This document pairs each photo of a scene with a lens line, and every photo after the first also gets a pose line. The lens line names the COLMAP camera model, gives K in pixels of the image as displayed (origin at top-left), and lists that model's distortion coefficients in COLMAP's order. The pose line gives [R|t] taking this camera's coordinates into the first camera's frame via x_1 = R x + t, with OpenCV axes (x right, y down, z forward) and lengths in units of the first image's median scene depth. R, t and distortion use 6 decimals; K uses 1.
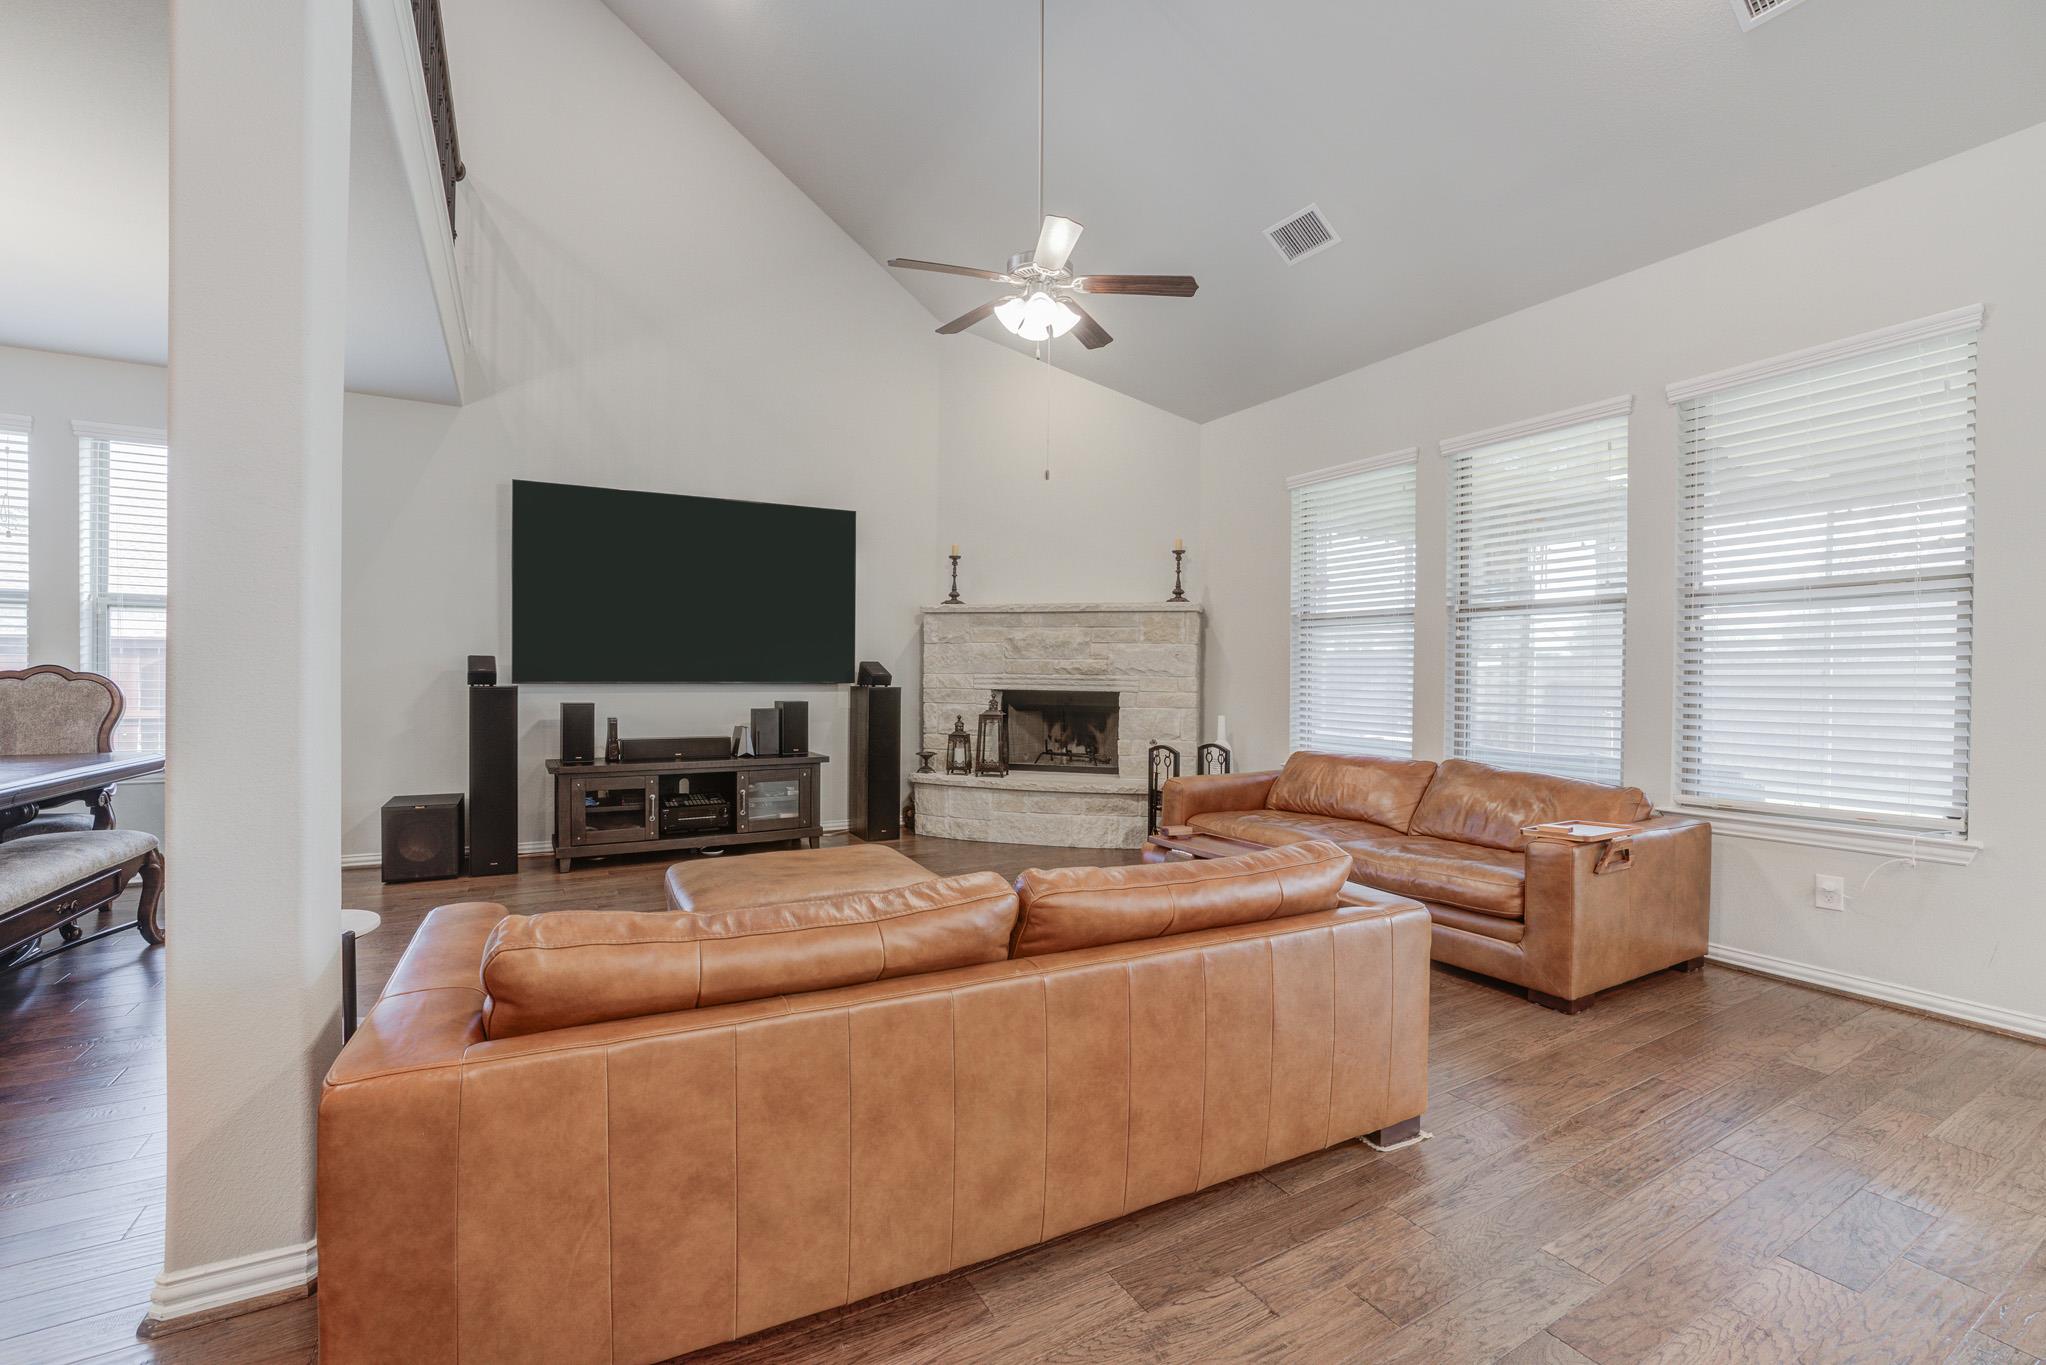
lens RADIAL K [[875.3, 0, 1031.6], [0, 875.3, 688.6], [0, 0, 1]] dist [-0.018426, 0.003742]
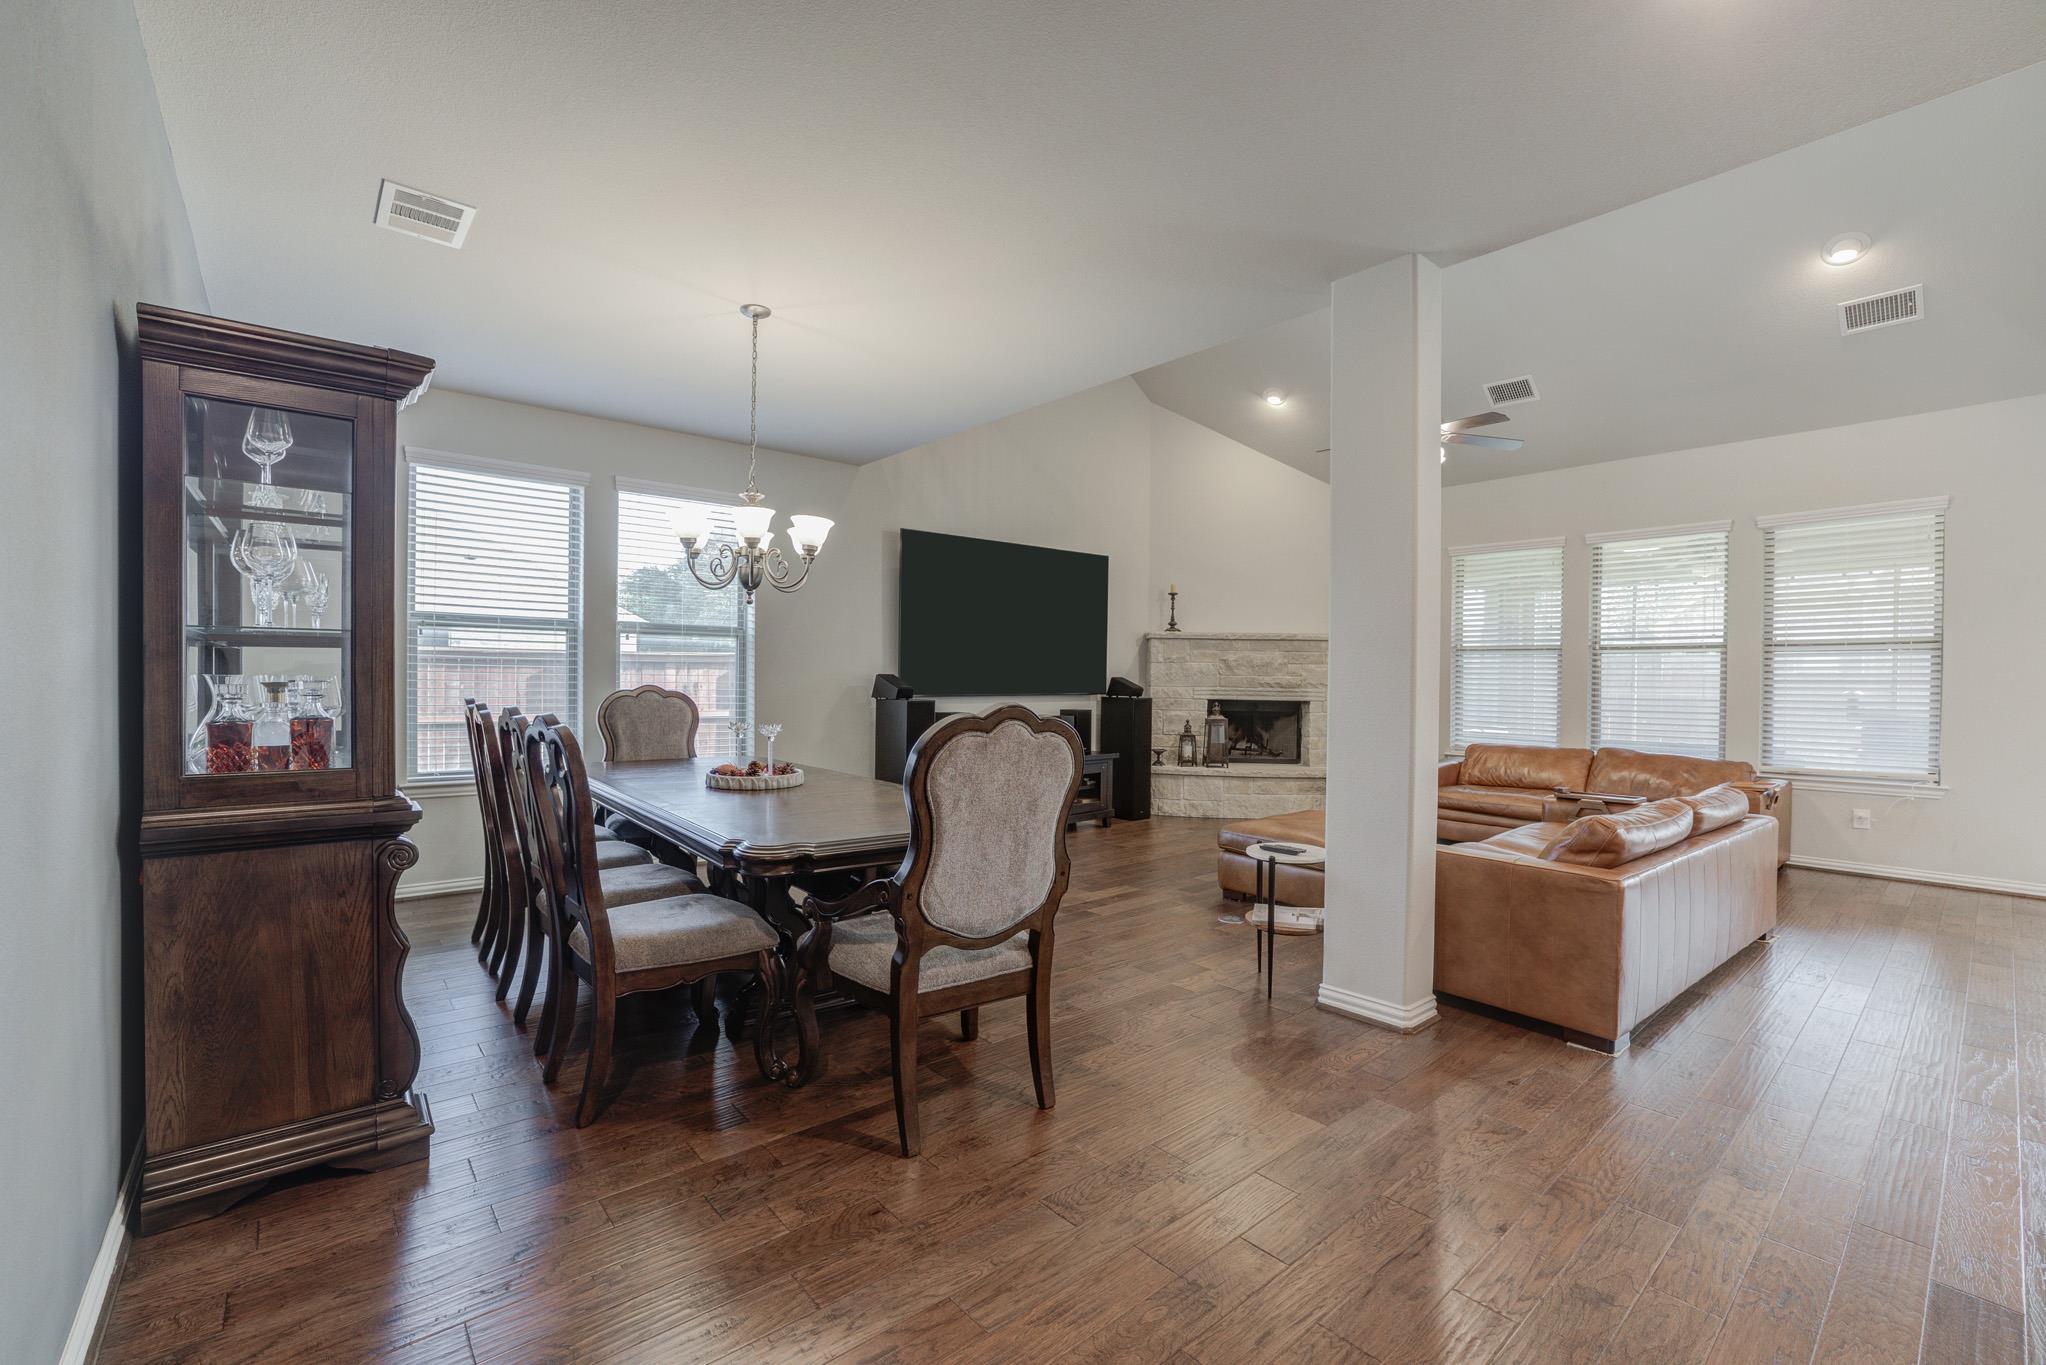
lens RADIAL K [[875.3, 0, 1017.9], [0, 875.3, 684.2], [0, 0, 1]] dist [-0.018426, 0.003742]
pose [[0.979225, 0.000482, 0.202777, -0.592196], [0.000207, 0.999994, -0.003376, -0.016878], [-0.202777, 0.003348, 0.979219, -0.196324]]
